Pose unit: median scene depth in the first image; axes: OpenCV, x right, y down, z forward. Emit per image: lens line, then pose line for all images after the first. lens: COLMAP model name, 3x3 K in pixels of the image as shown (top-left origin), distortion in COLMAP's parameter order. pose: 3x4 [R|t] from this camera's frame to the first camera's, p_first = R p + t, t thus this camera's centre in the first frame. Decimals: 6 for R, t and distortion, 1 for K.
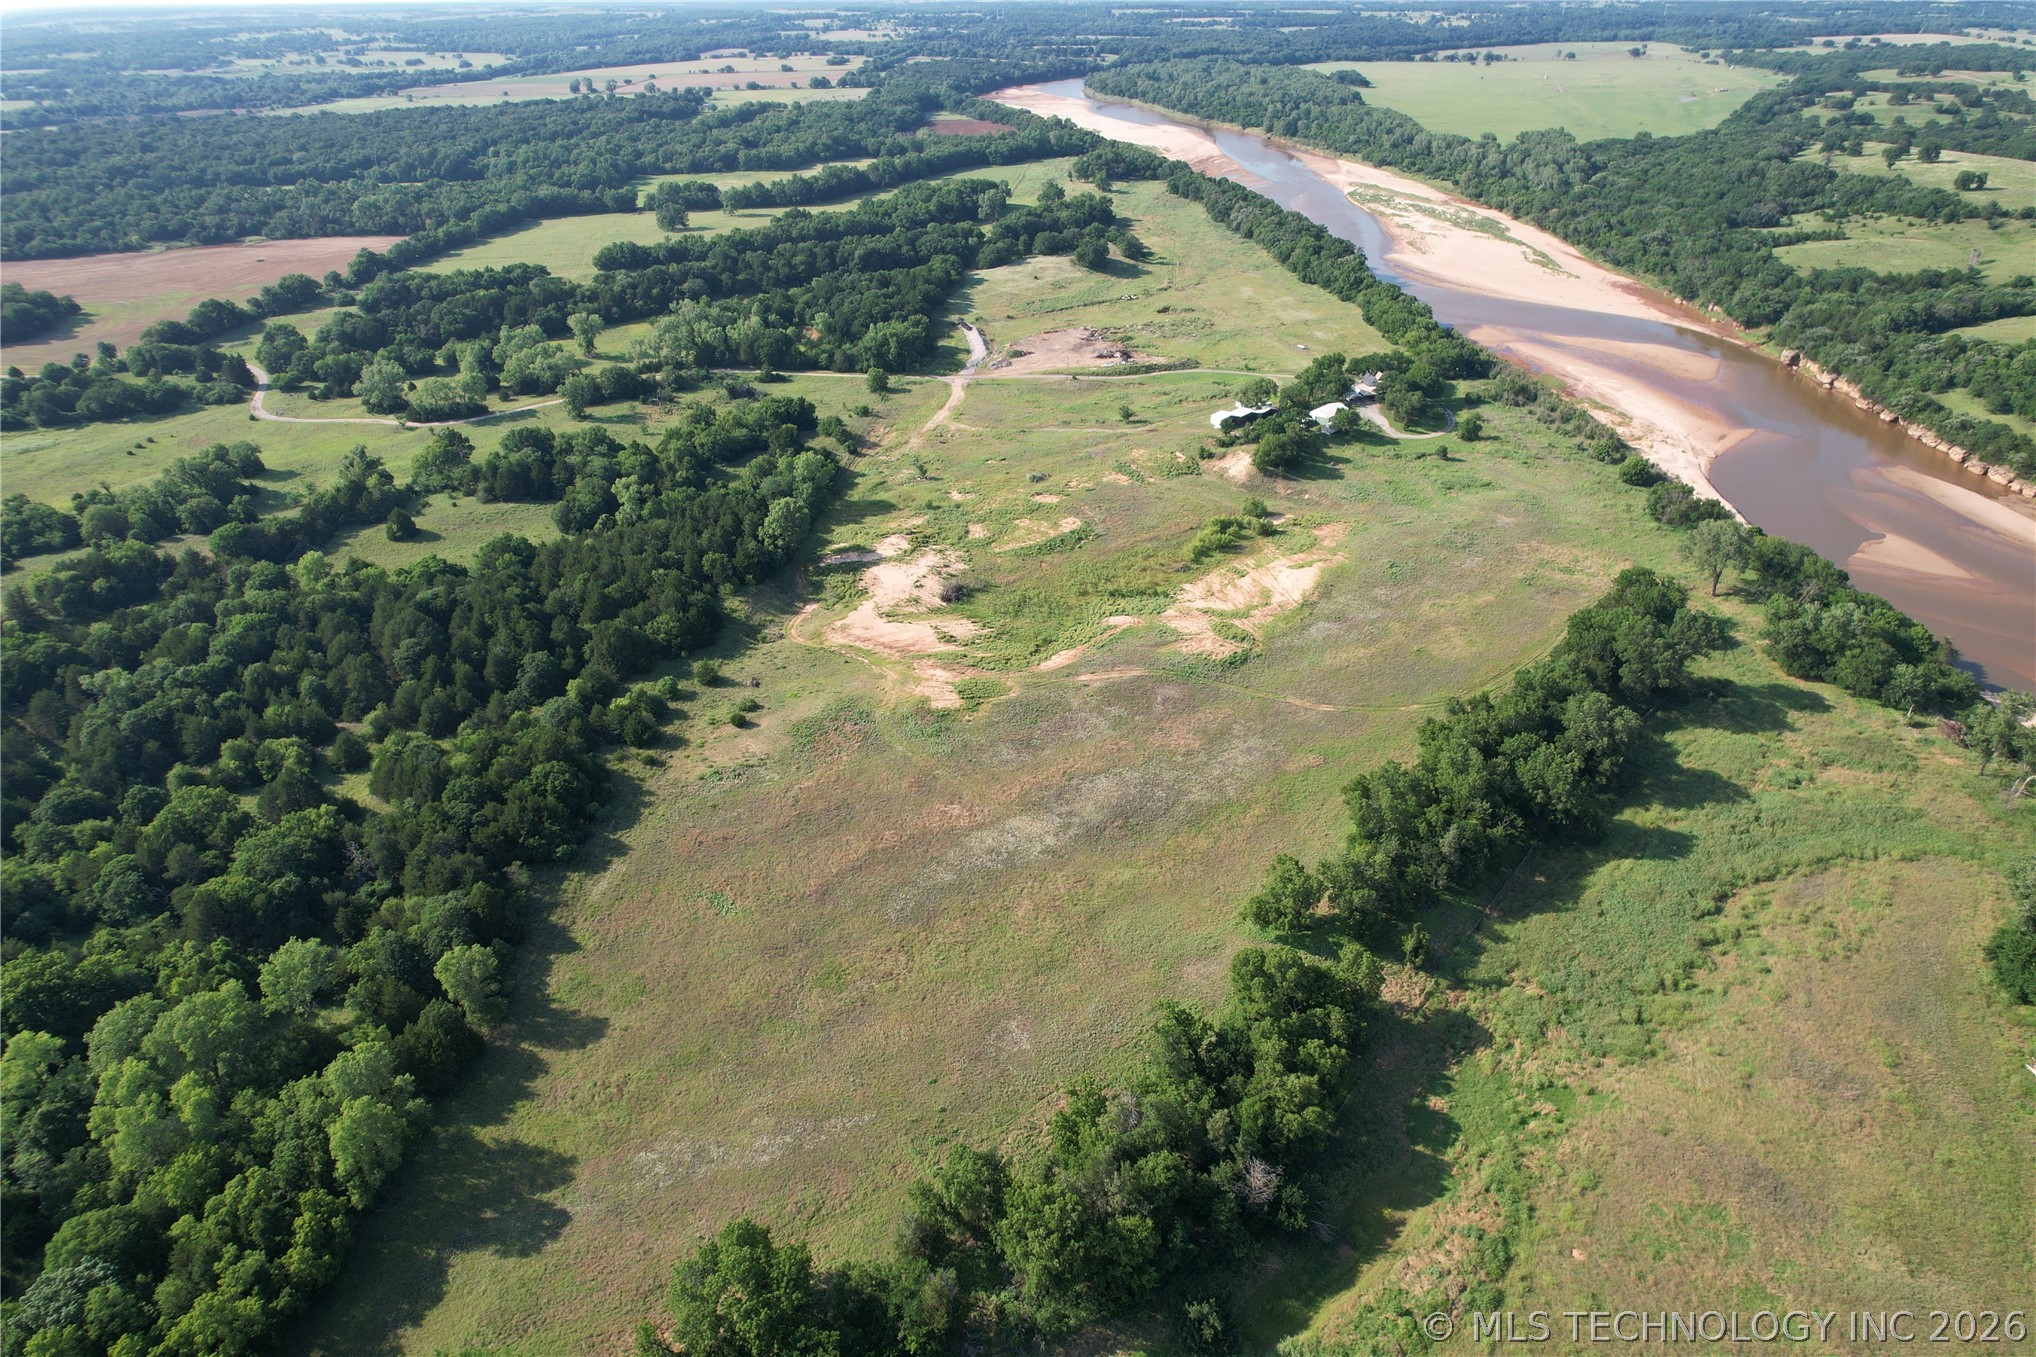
lens RADIAL K [[1299.3, 0, 1011.1], [0, 1299.3, 691.7], [0, 0, 1]] dist [-0.085730, 0.080357]
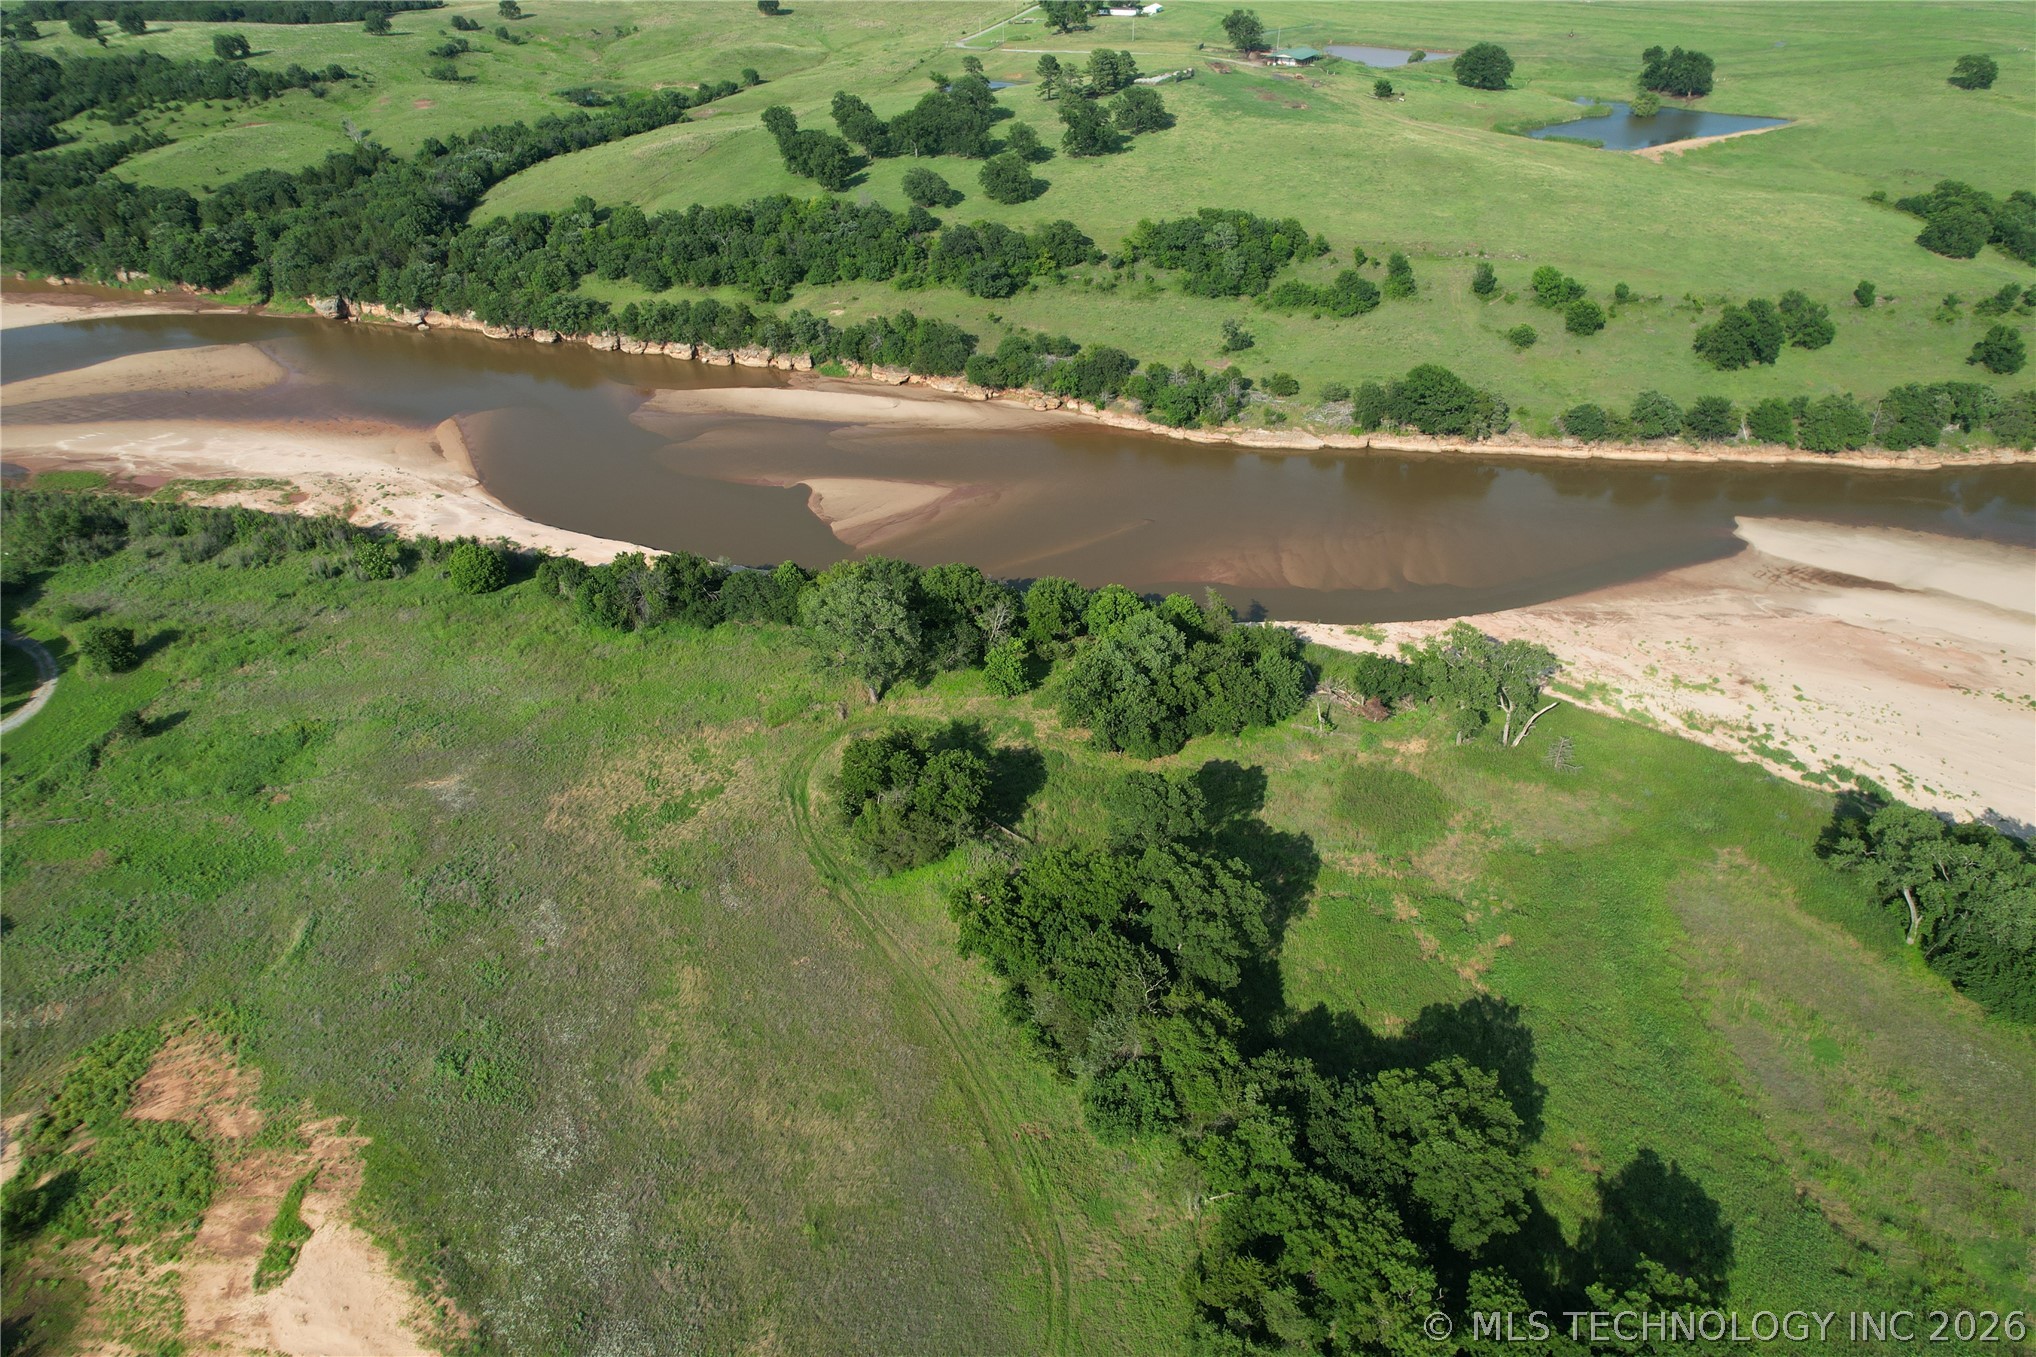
lens RADIAL K [[1301.1, 0, 1010.8], [0, 1301.1, 694.7], [0, 0, 1]] dist [-0.081520, 0.073562]
pose [[0.301107, -0.534683, 0.789588, 0.046404], [0.481273, 0.800033, 0.358223, -0.131568], [-0.823232, 0.272144, 0.498224, 0.321621]]
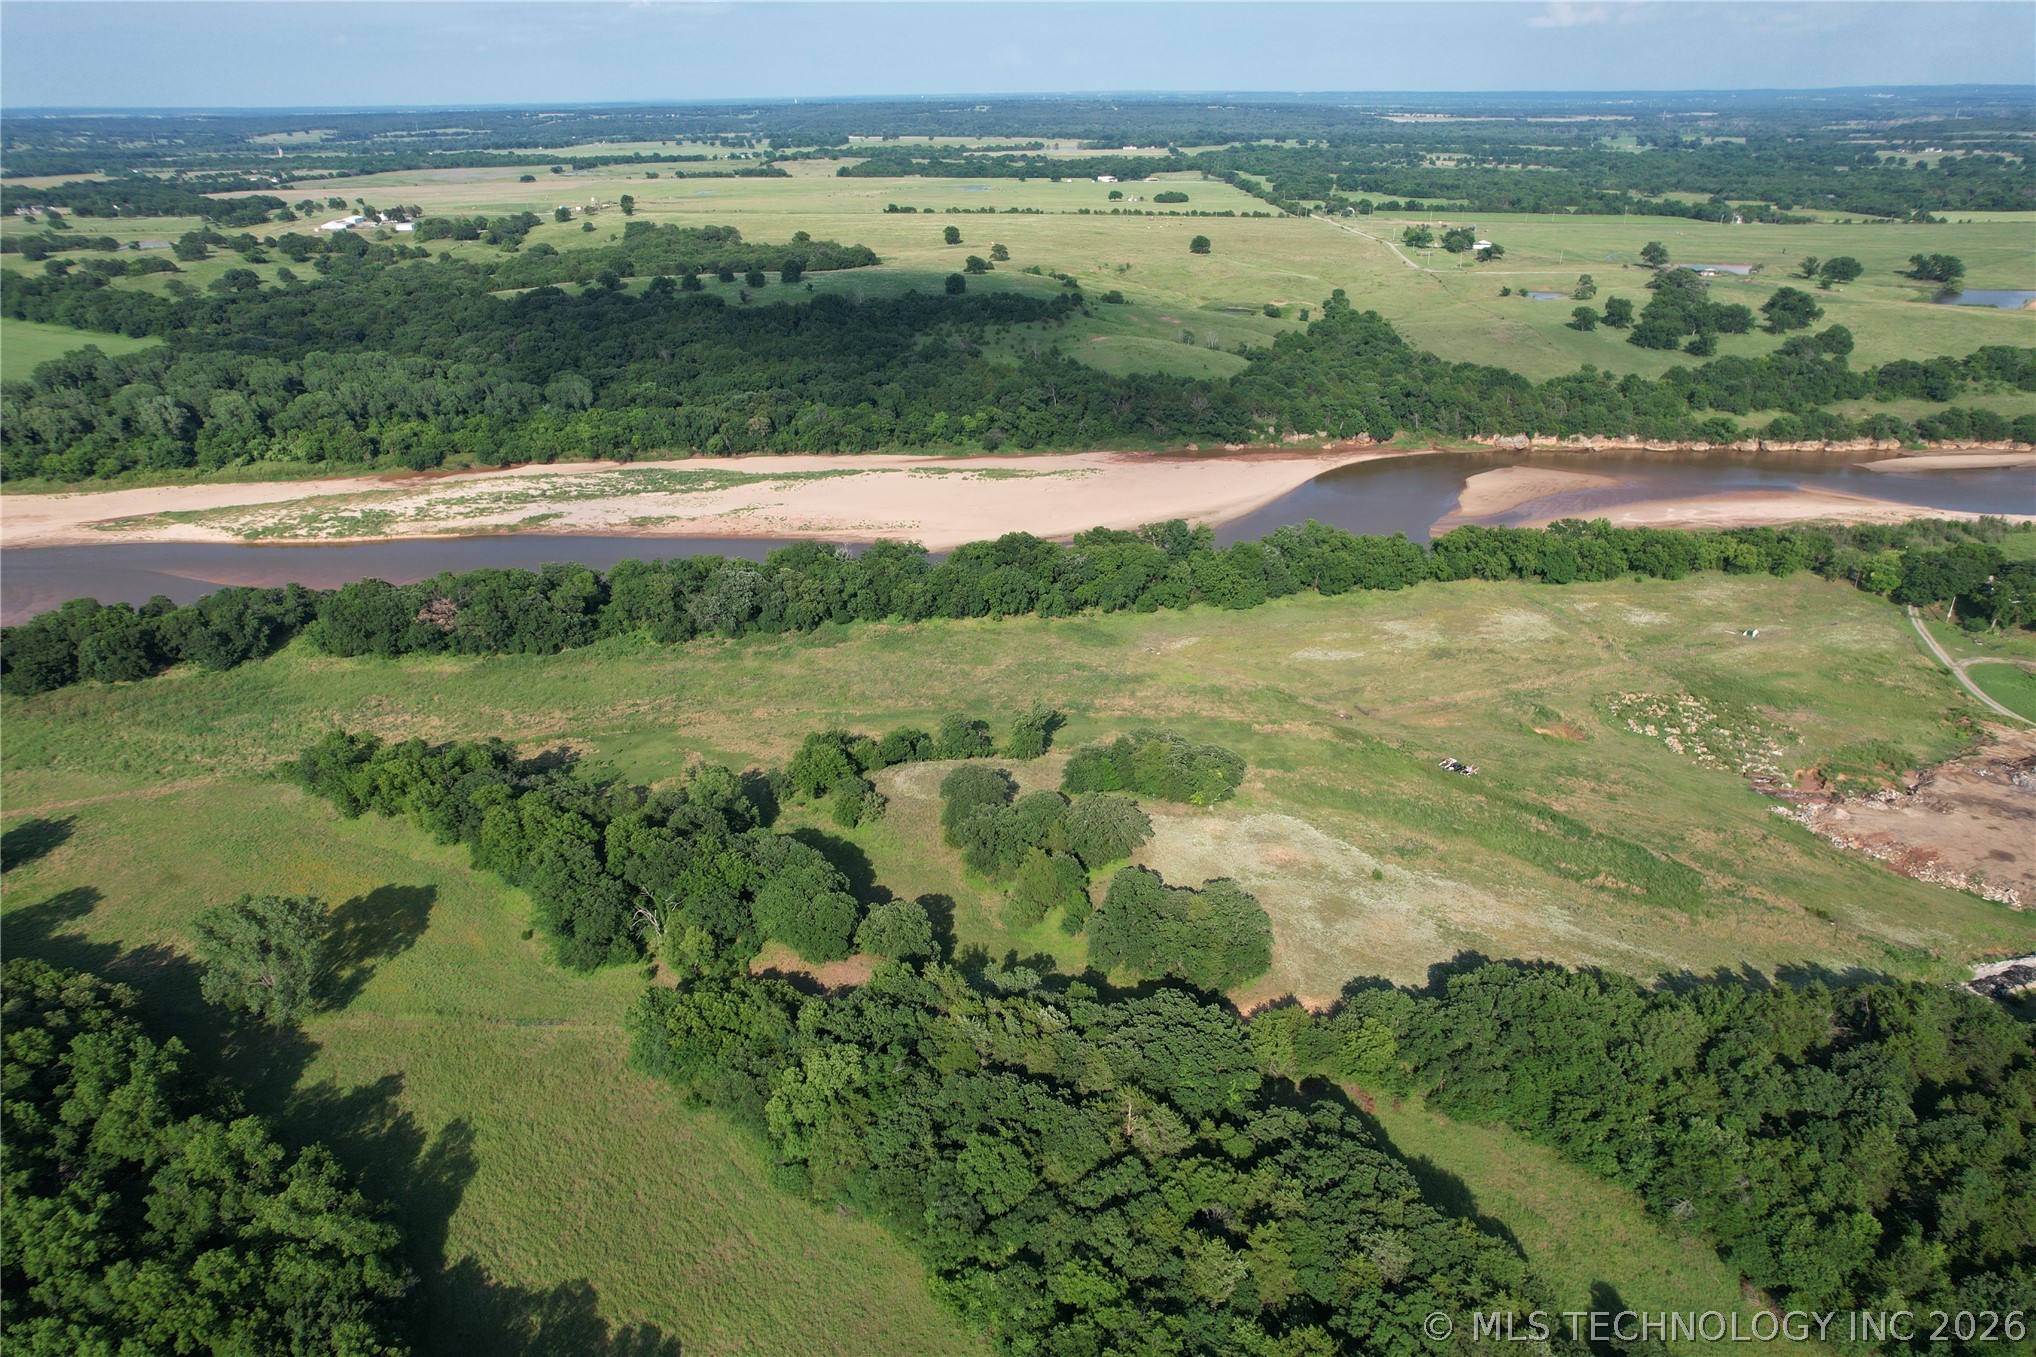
lens RADIAL K [[1311.2, 0, 1010.9], [0, 1311.2, 685.2], [0, 0, 1]] dist [-0.091979, 0.087662]
pose [[-0.045048, -0.406442, 0.912566, -0.277546], [0.497936, 0.782793, 0.373223, -0.544503], [-0.866043, 0.471212, 0.167119, 1.008194]]
